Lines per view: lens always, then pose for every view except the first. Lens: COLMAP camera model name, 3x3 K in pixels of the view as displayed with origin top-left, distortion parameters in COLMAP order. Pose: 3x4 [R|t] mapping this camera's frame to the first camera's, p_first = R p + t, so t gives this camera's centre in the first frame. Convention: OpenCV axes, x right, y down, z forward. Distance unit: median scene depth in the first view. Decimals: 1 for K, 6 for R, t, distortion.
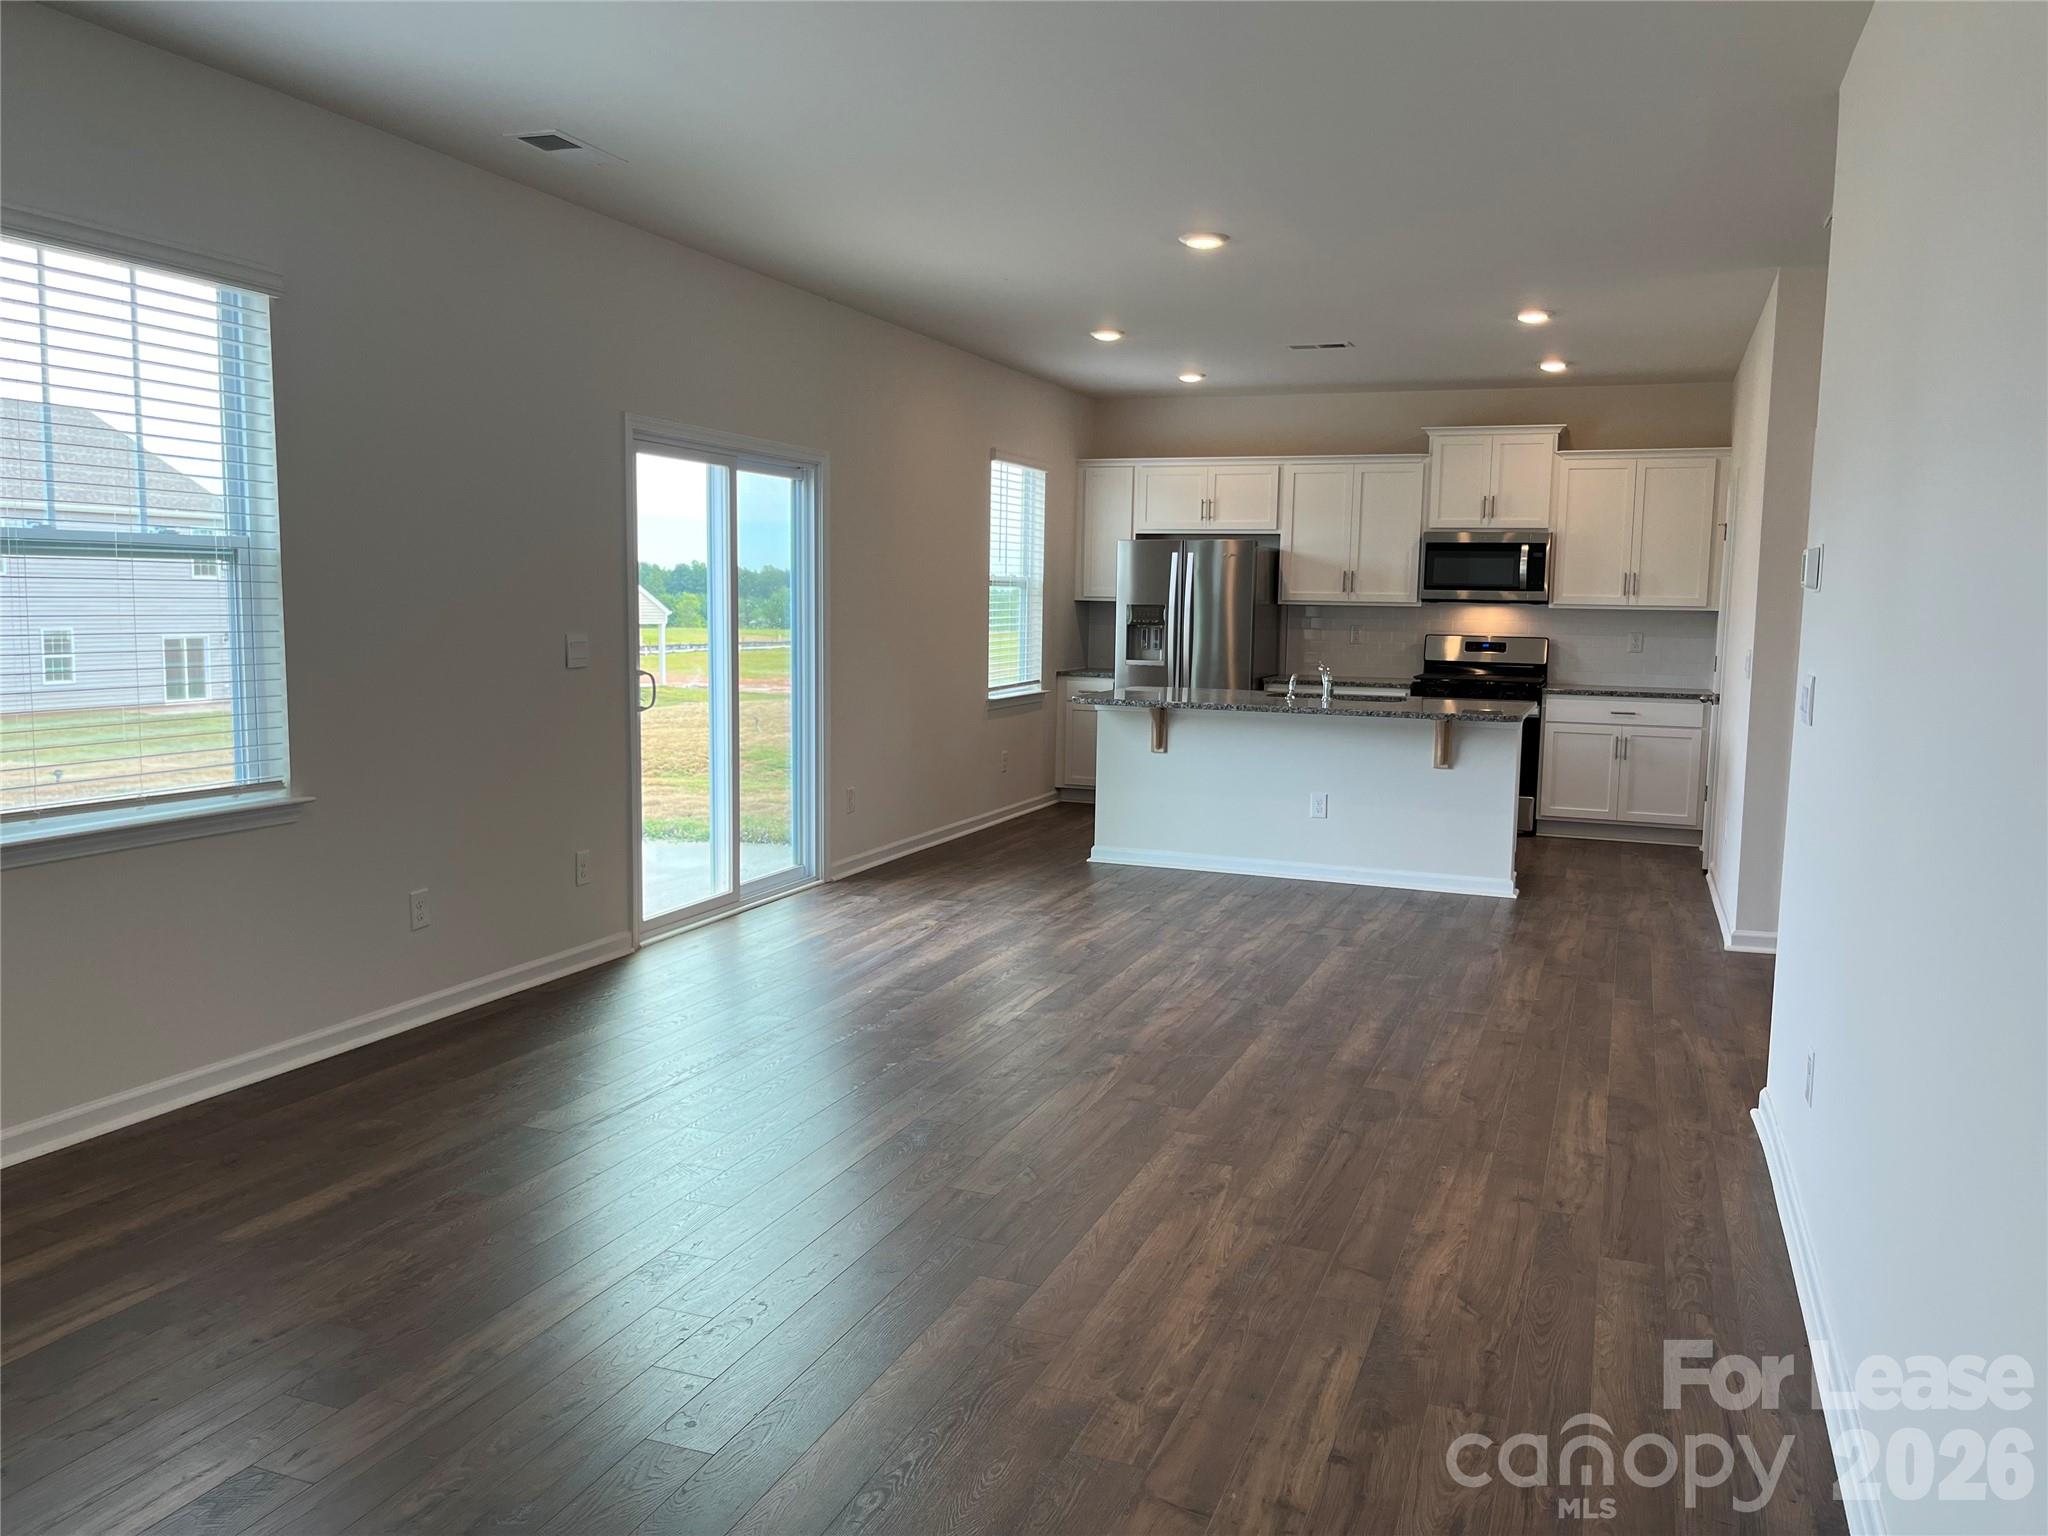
lens RADIAL K [[1557.7, 0, 1036.9], [0, 1557.7, 775.1], [0, 0, 1]] dist [0.041273, -0.053006]
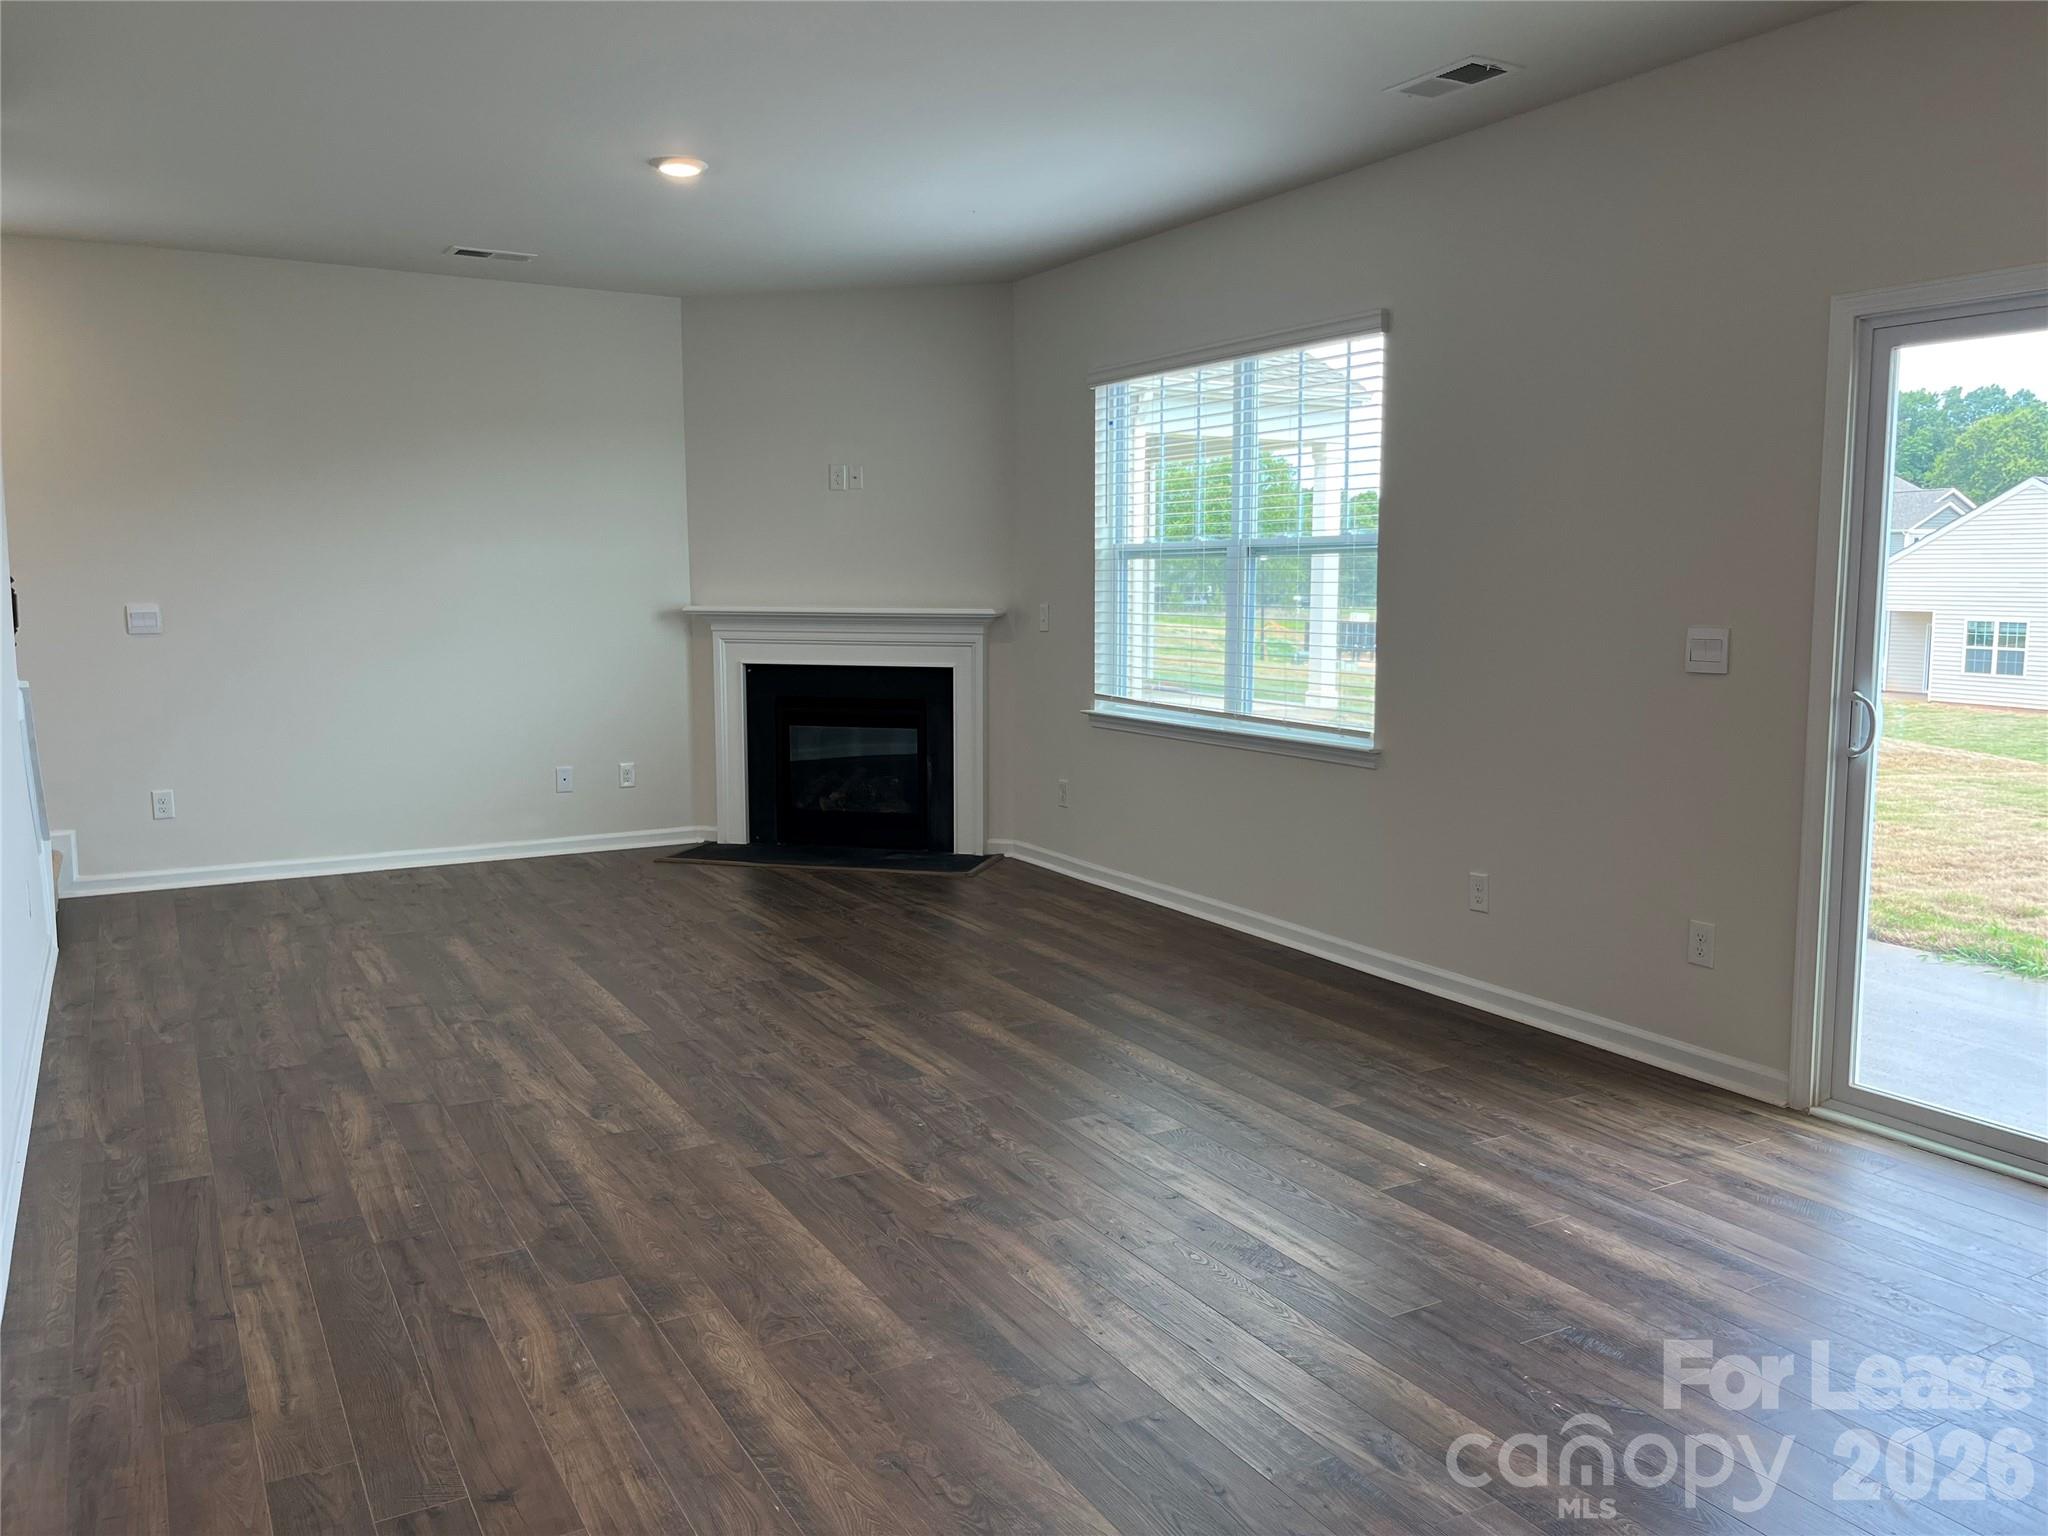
lens RADIAL K [[1557.7, 0, 1025.6], [0, 1557.7, 760.8], [0, 0, 1]] dist [0.041273, -0.053006]
pose [[-0.633870, 0.070820, -0.770190, 0.685309], [-0.104097, 0.978927, 0.175686, -0.175874], [0.766402, 0.191537, -0.613141, 1.711126]]
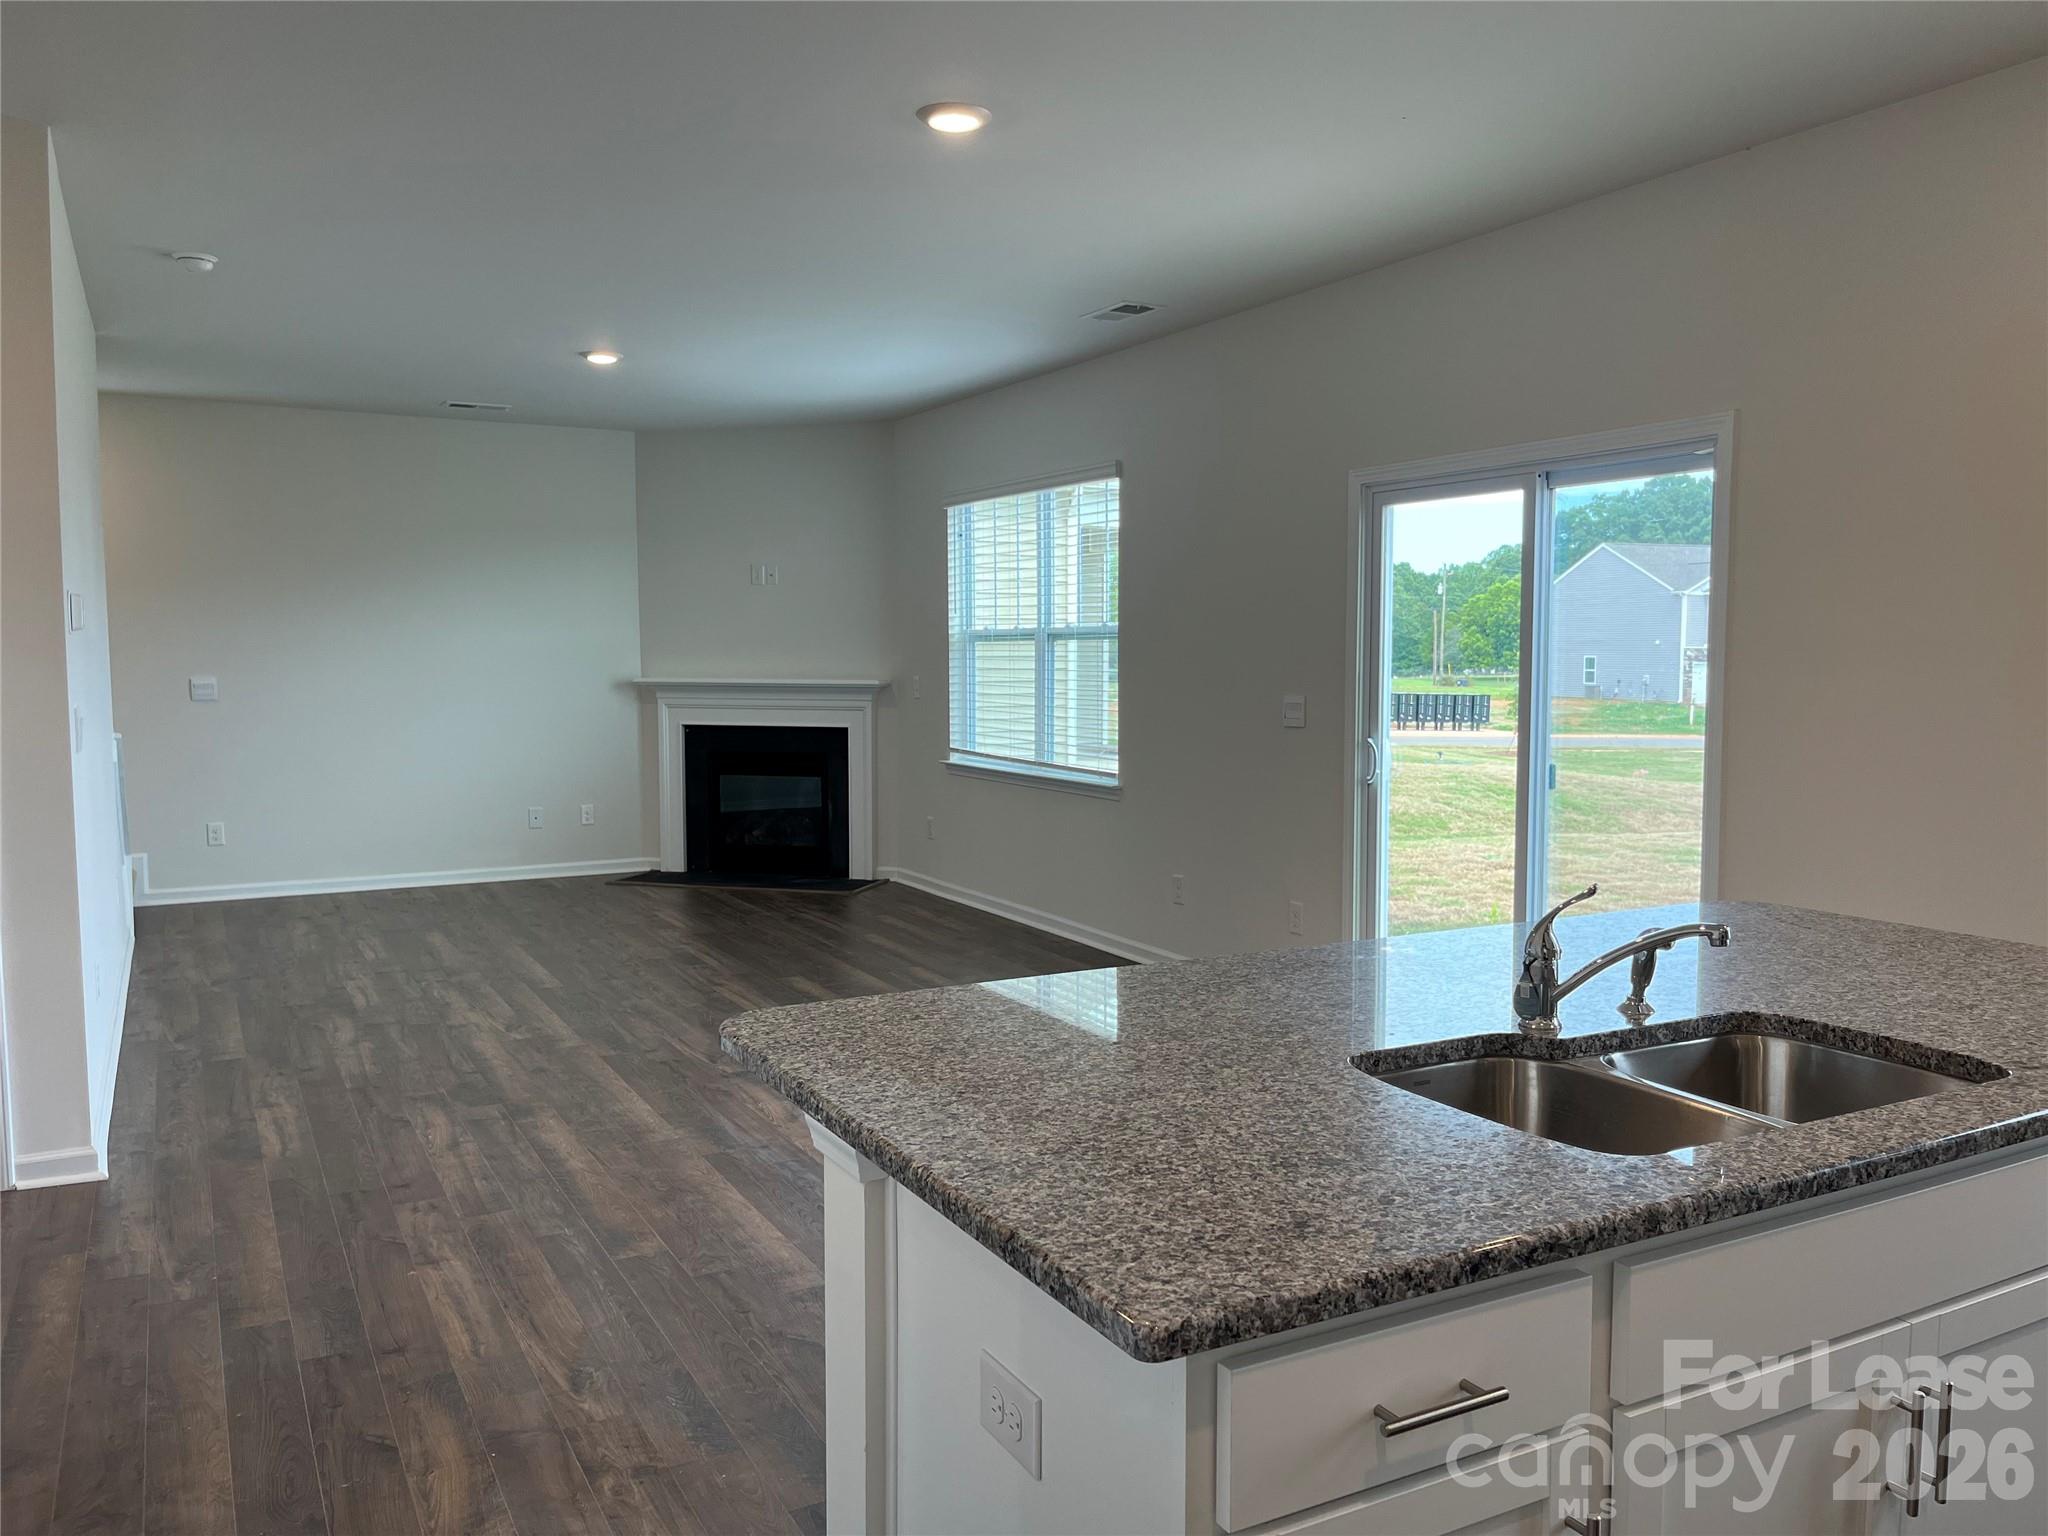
lens RADIAL K [[1557.7, 0, 1030.9], [0, 1557.7, 776.0], [0, 0, 1]] dist [0.041273, -0.053006]
pose [[-0.650631, 0.042249, -0.758218, 0.876582], [-0.102392, 0.984453, 0.142718, -0.236573], [0.752460, 0.170492, -0.636189, 2.170437]]
